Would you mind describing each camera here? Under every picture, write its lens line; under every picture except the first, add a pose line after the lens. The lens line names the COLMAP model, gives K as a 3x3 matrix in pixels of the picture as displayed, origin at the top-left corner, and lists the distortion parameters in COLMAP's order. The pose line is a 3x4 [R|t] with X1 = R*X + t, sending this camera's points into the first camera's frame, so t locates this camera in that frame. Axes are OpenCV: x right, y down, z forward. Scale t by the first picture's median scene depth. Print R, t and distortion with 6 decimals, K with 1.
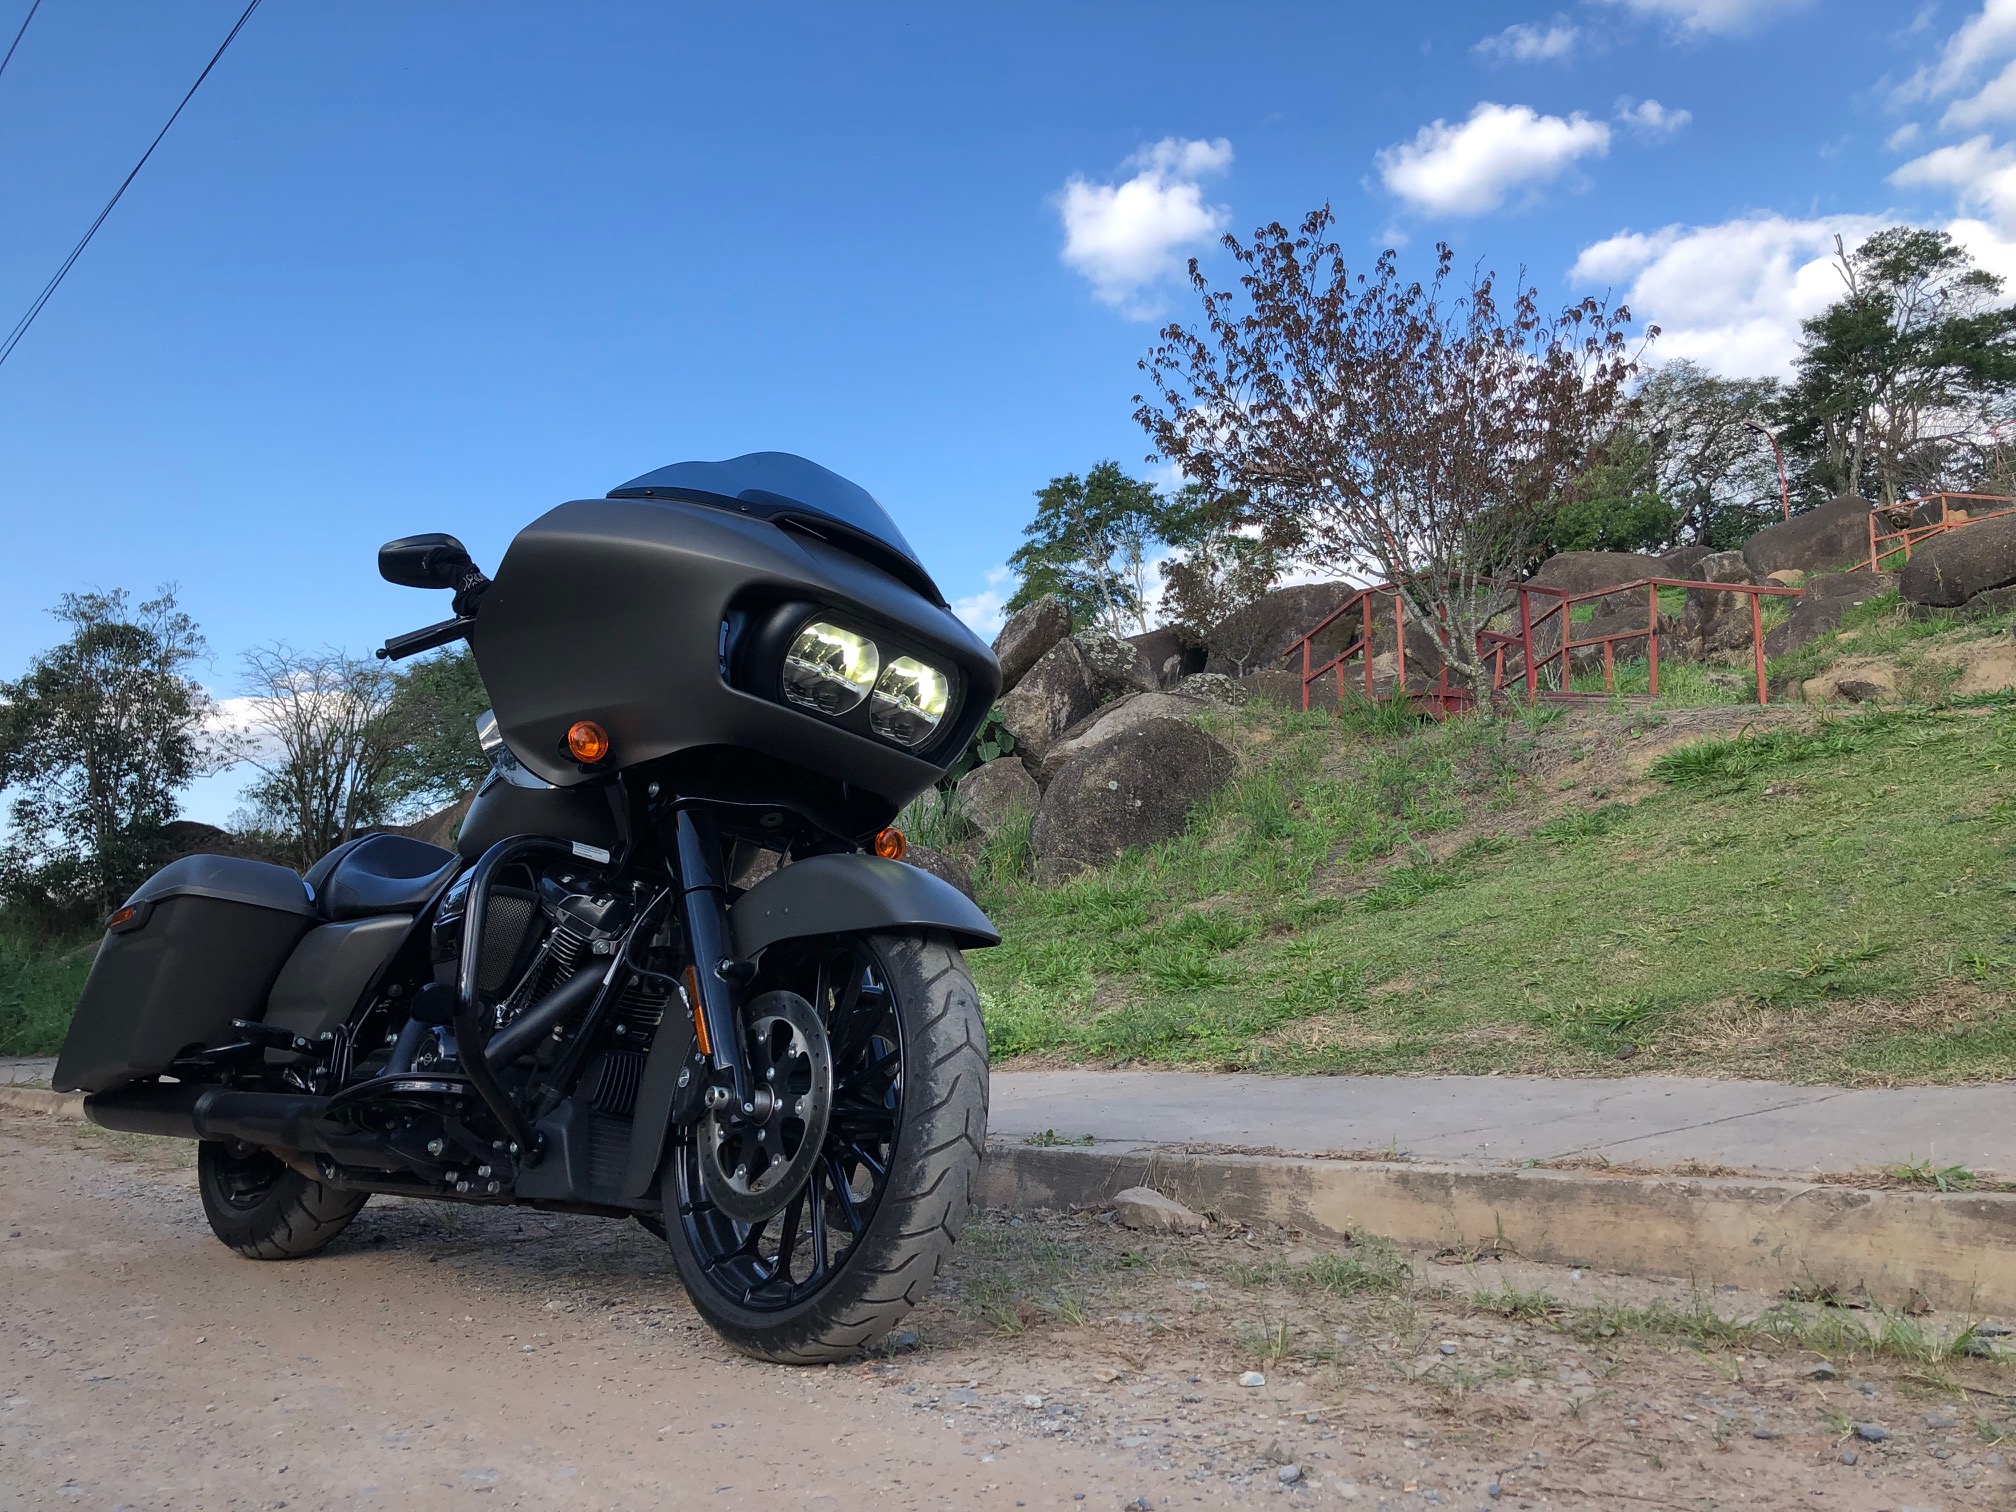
lens RADIAL K [[1628.0, 0, 1008.0], [0, 1628.0, 756.0], [0, 0, 1]] dist [0.068364, 0.000558]
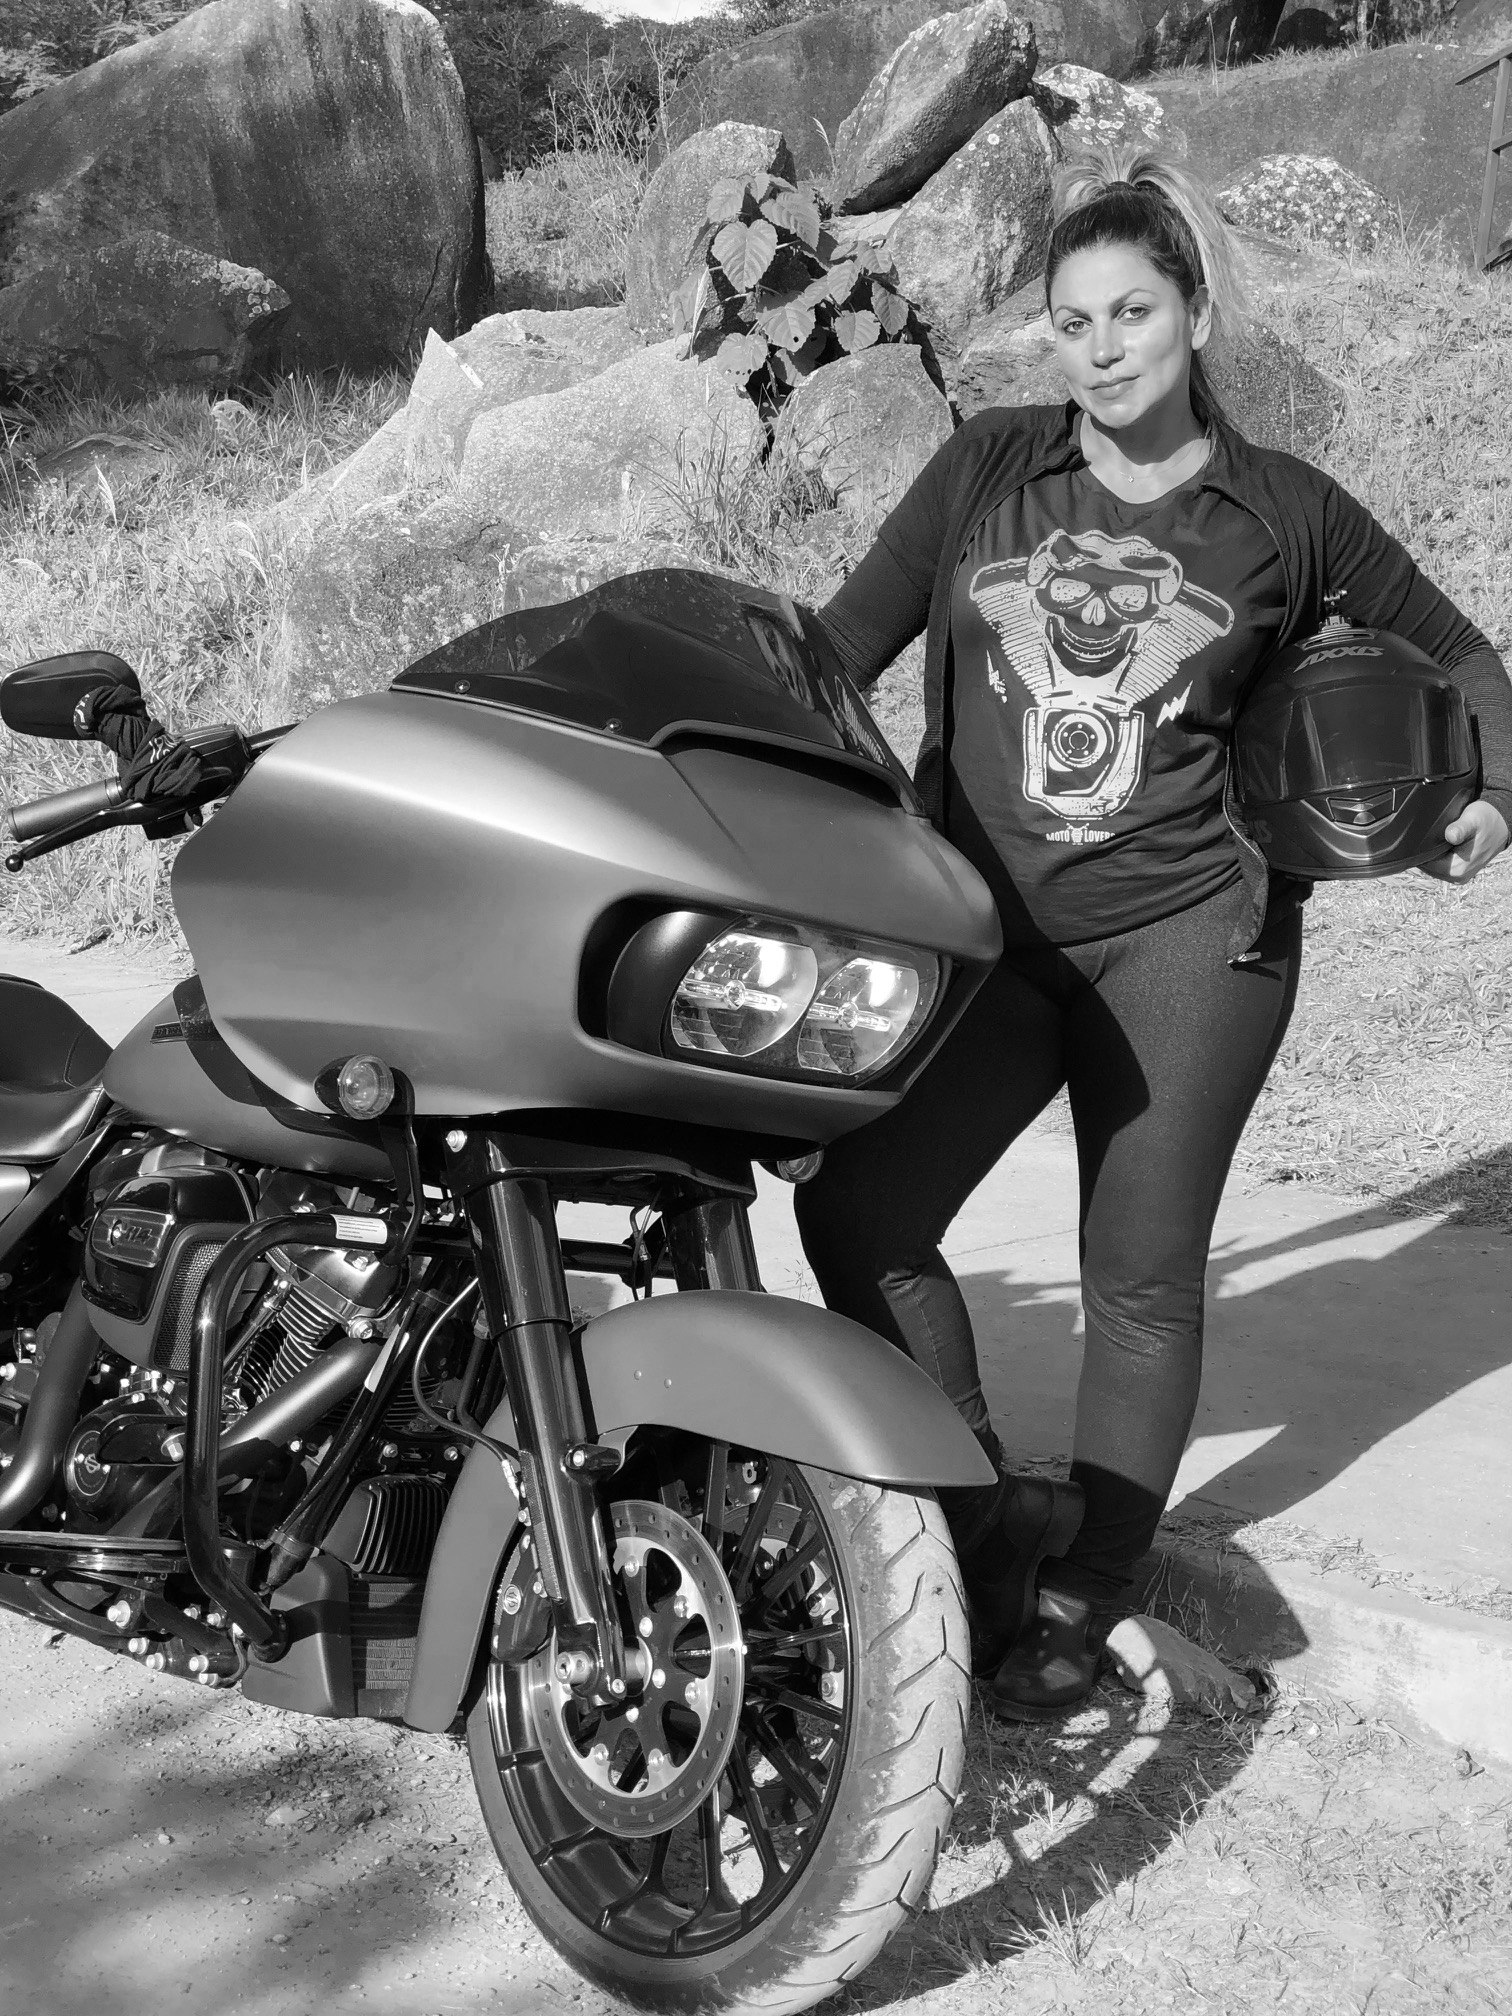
lens RADIAL K [[3291.0, 0, 756.0], [0, 3291.0, 1008.0], [0, 0, 1]] dist [0.047645, 0.134818]
pose [[0.998603, 0.051442, -0.012114, -0.088348], [-0.045784, 0.956560, 0.287918, -0.421559], [0.026399, -0.286961, 0.957578, -0.231128]]
